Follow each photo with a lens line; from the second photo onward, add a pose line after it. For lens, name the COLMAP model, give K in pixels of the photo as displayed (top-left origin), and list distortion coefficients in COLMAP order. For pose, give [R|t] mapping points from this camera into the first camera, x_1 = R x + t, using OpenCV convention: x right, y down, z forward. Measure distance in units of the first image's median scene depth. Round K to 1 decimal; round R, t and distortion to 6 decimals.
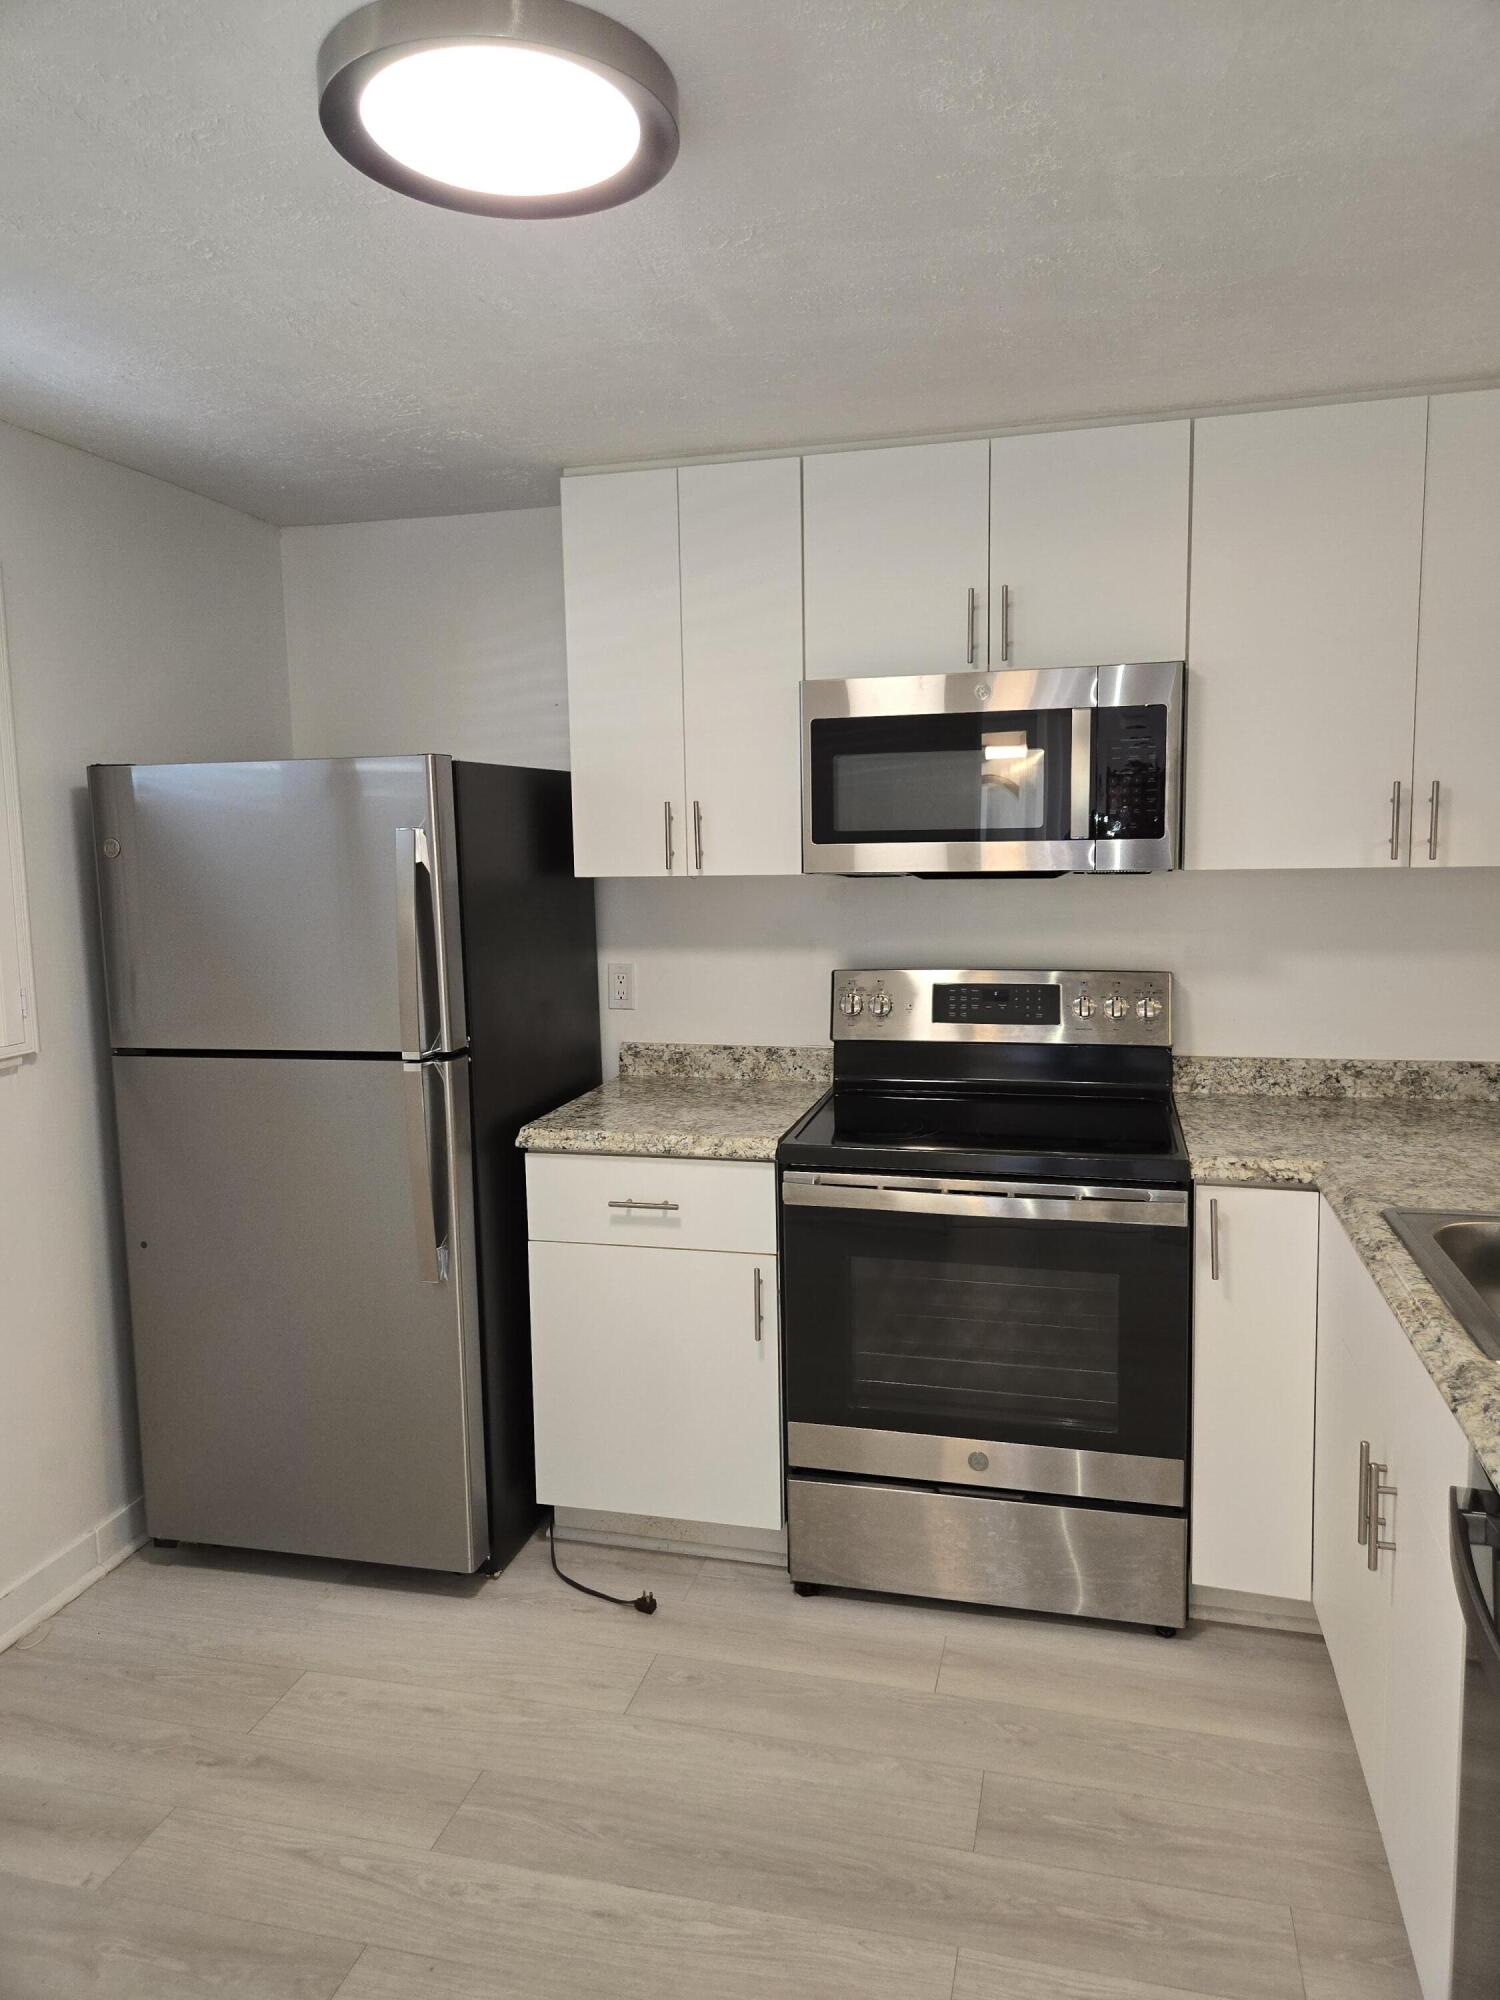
lens RADIAL K [[1342.3, 0, 753.0], [0, 1342.3, 977.4], [0, 0, 1]] dist [0.066150, -0.056390]
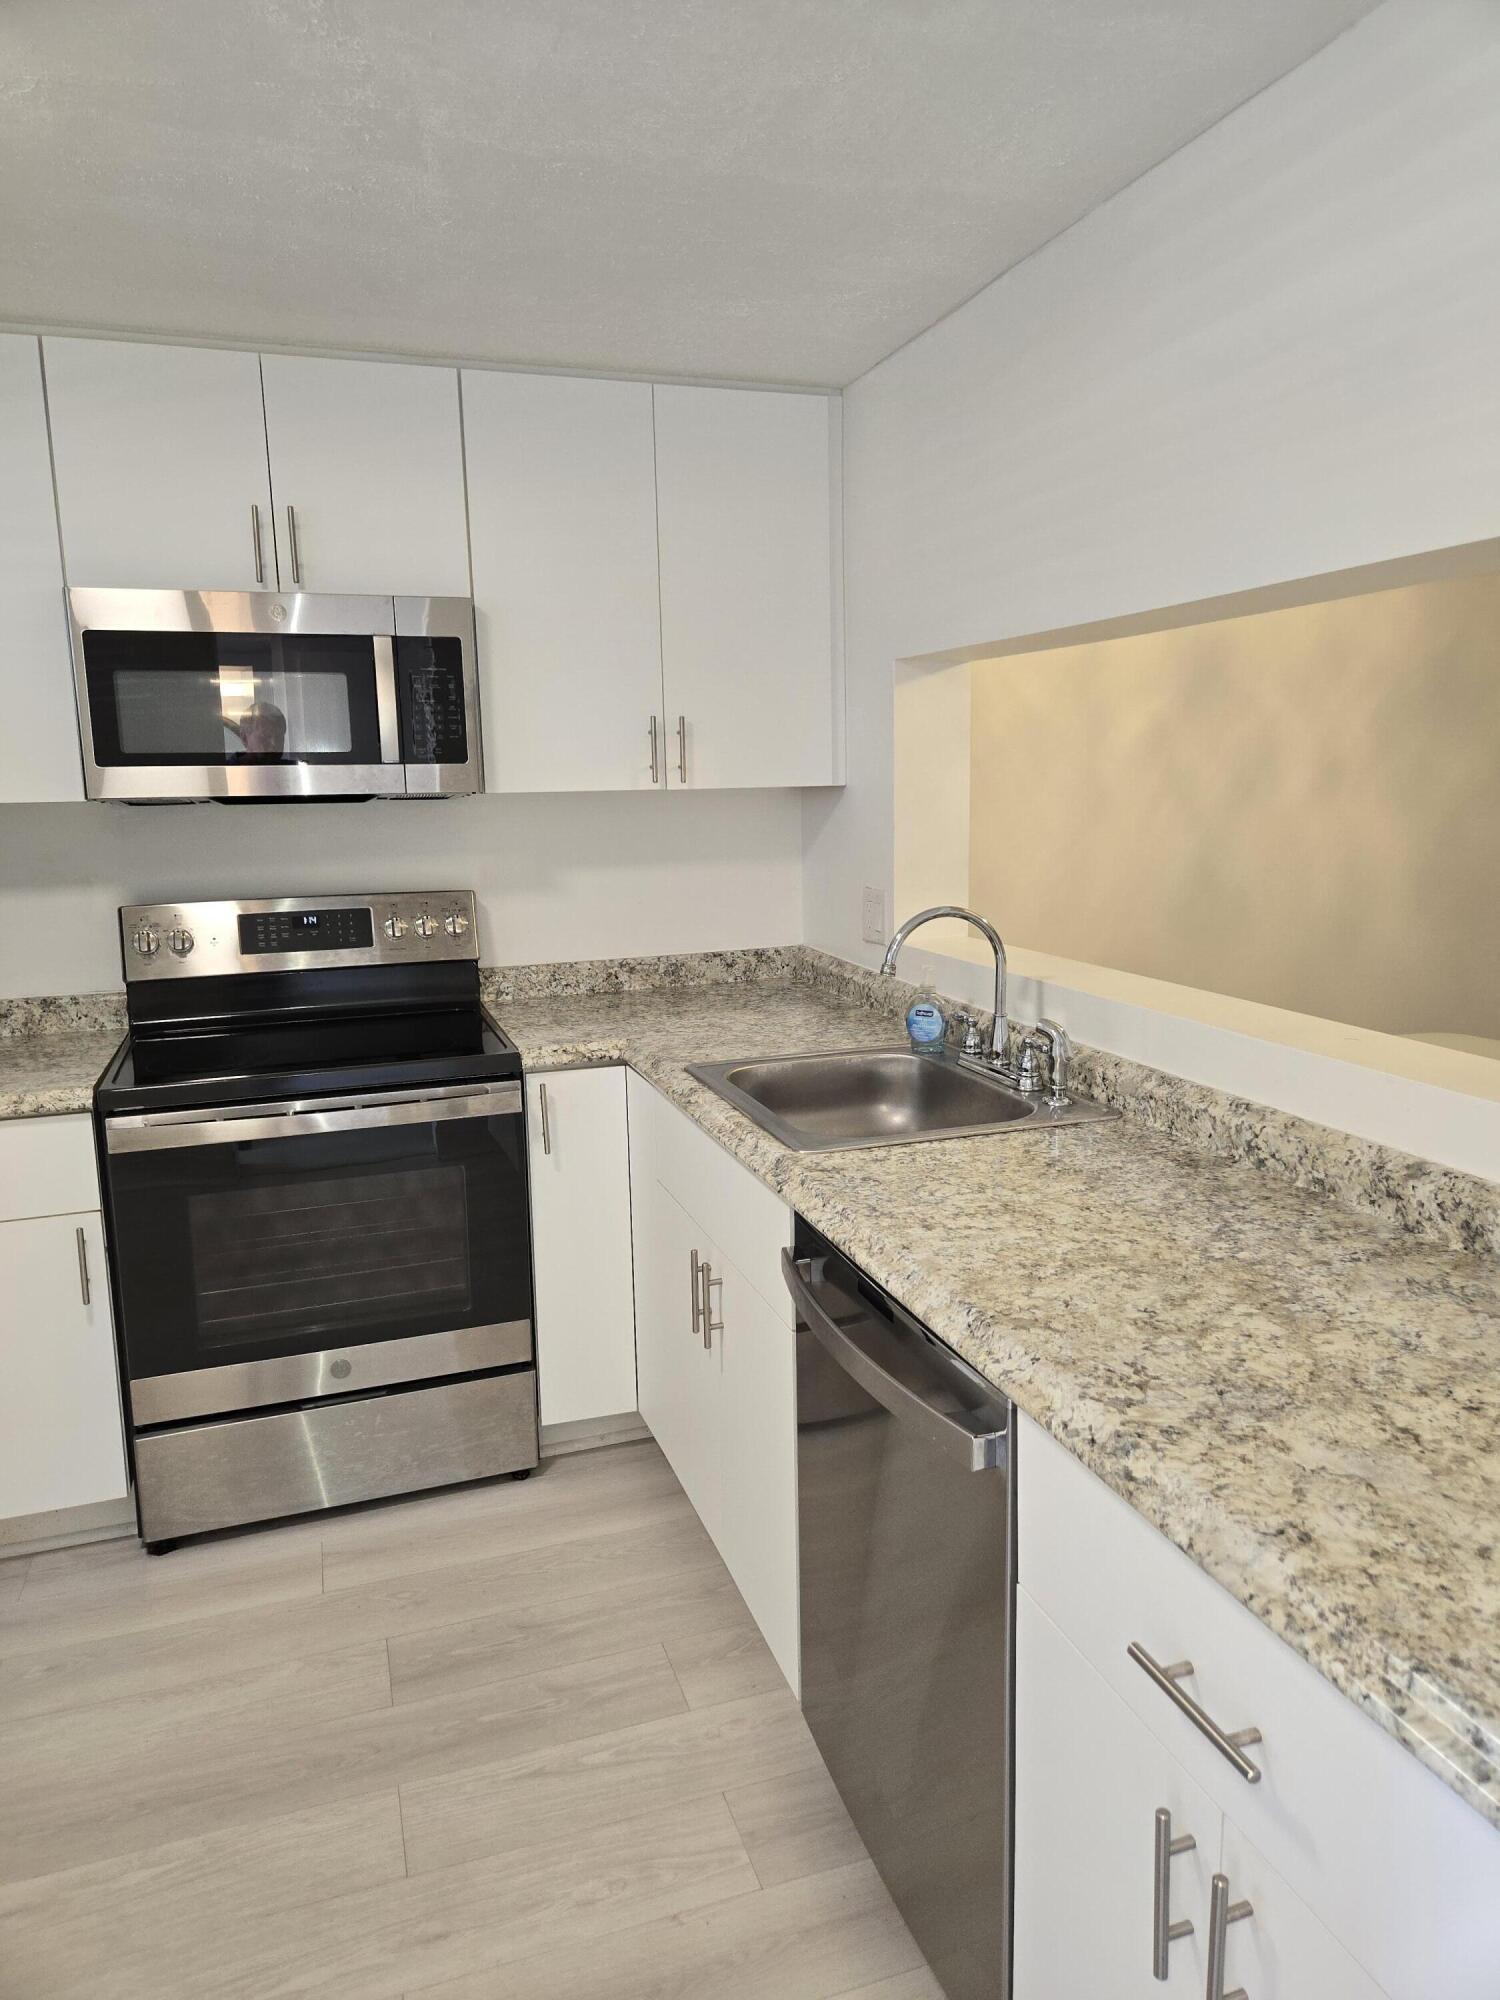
lens RADIAL K [[1351.4, 0, 753.3], [0, 1351.4, 982.5], [0, 0, 1]] dist [0.068061, -0.054418]
pose [[0.838673, -0.084337, 0.538065, -0.101725], [0.063479, 0.996341, 0.057225, 0.023820], [-0.540923, -0.013837, 0.840959, -0.038709]]
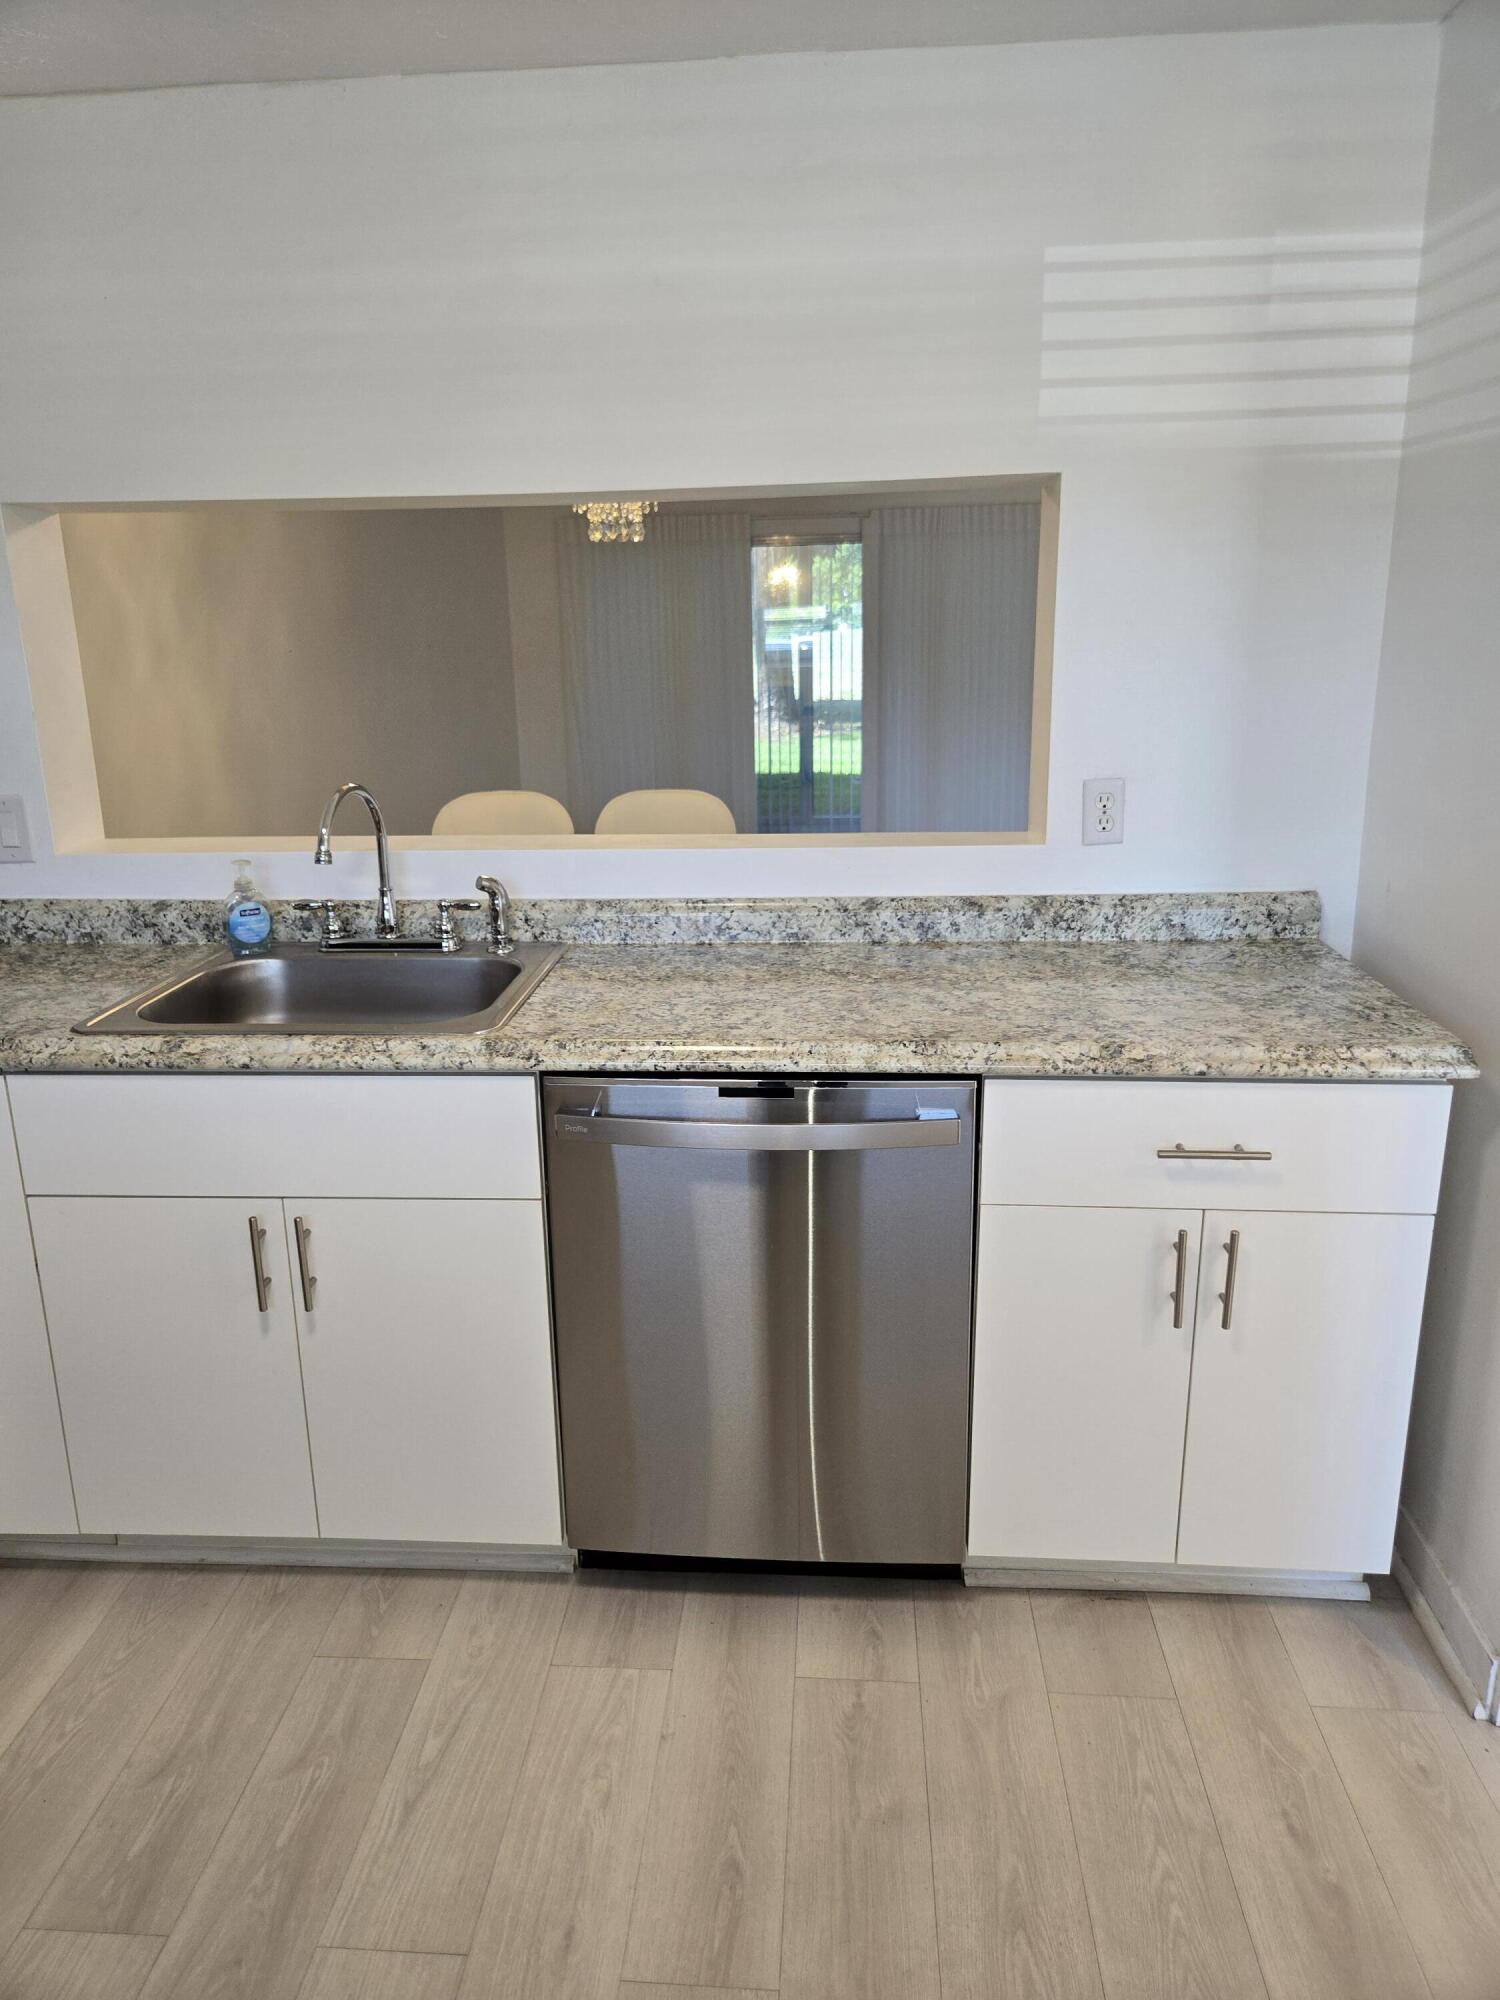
lens RADIAL K [[1342.3, 0, 753.0], [0, 1342.3, 977.4], [0, 0, 1]] dist [0.066150, -0.056390]
pose [[-0.180931, -0.228669, 0.956543, -0.399164], [0.129809, 0.958534, 0.253698, -0.032553], [-0.974892, 0.170069, -0.143745, 0.527542]]
